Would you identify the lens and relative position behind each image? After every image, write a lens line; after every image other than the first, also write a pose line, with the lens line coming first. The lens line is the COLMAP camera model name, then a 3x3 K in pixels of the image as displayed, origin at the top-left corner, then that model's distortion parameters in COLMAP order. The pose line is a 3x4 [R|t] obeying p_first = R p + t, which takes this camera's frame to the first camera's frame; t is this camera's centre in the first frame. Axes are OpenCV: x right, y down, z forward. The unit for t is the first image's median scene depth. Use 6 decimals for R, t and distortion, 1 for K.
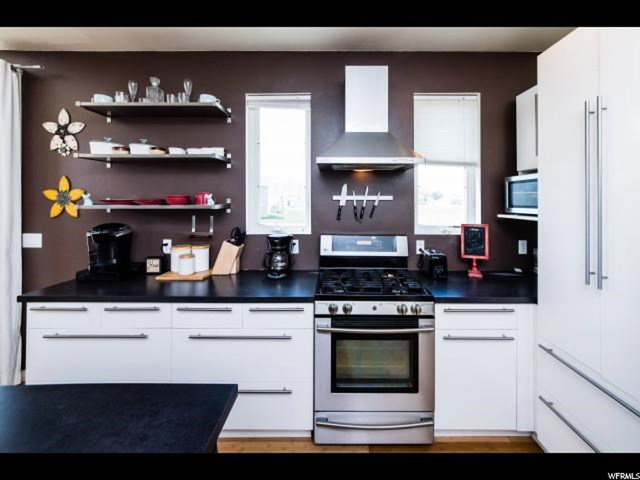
lens RADIAL K [[271.4, 0, 347.8], [0, 271.4, 203.2], [0, 0, 1]] dist [-0.010332, -0.000181]
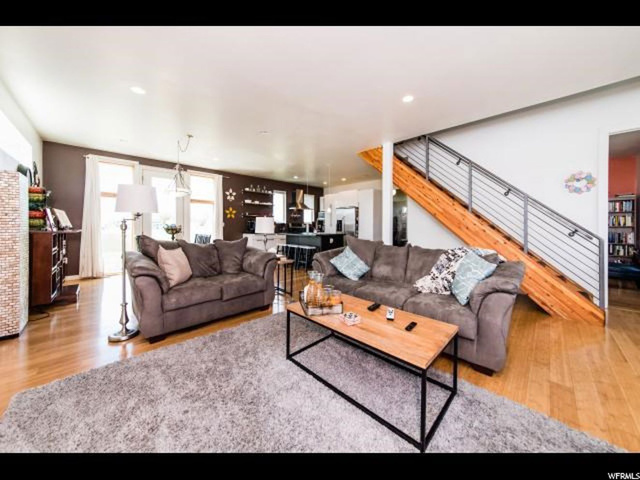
lens RADIAL K [[224.0, 0, 319.9], [0, 224.0, 228.5], [0, 0, 1]] dist [-0.000083, -0.000005]
pose [[0.719446, -0.006168, 0.694521, -2.420580], [-0.000548, 0.999955, 0.009448, 0.172678], [-0.694548, -0.007178, 0.719411, -2.153928]]
